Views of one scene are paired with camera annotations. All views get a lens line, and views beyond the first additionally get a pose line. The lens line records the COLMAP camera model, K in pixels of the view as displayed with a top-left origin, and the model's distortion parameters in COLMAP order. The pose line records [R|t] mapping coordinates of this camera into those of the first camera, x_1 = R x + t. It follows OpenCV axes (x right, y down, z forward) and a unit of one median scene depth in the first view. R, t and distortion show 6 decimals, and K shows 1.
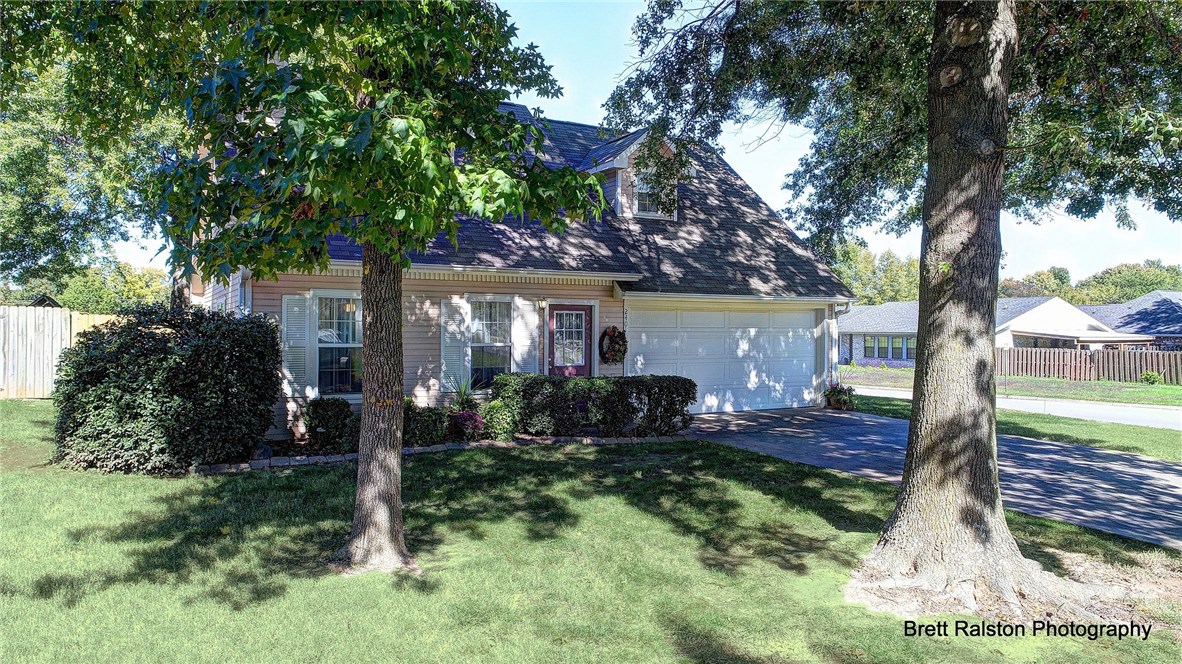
lens RADIAL K [[869.5, 0, 533.8], [0, 869.5, 334.7], [0, 0, 1]] dist [0.001859, 0.000647]
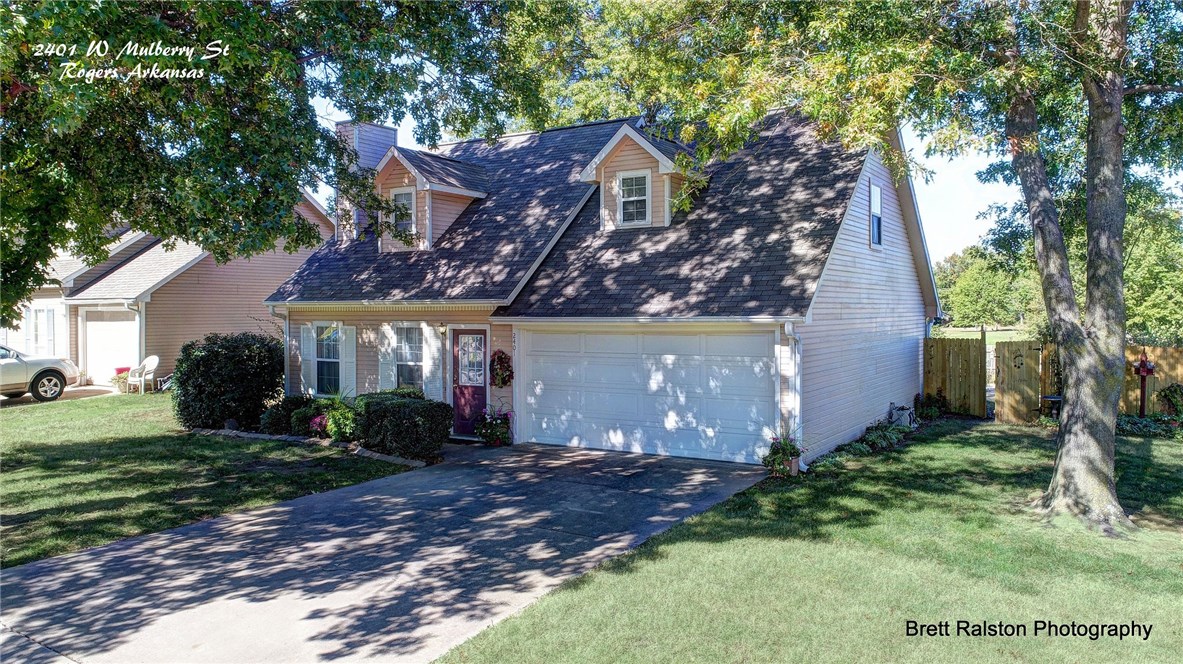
lens RADIAL K [[870.3, 0, 534.3], [0, 870.3, 334.7], [0, 0, 1]] dist [0.001859, 0.000647]
pose [[0.442237, 0.018151, -0.896714, 1.042410], [0.002586, 0.999765, 0.021513, -0.051017], [0.896894, -0.011833, 0.442087, 0.593063]]
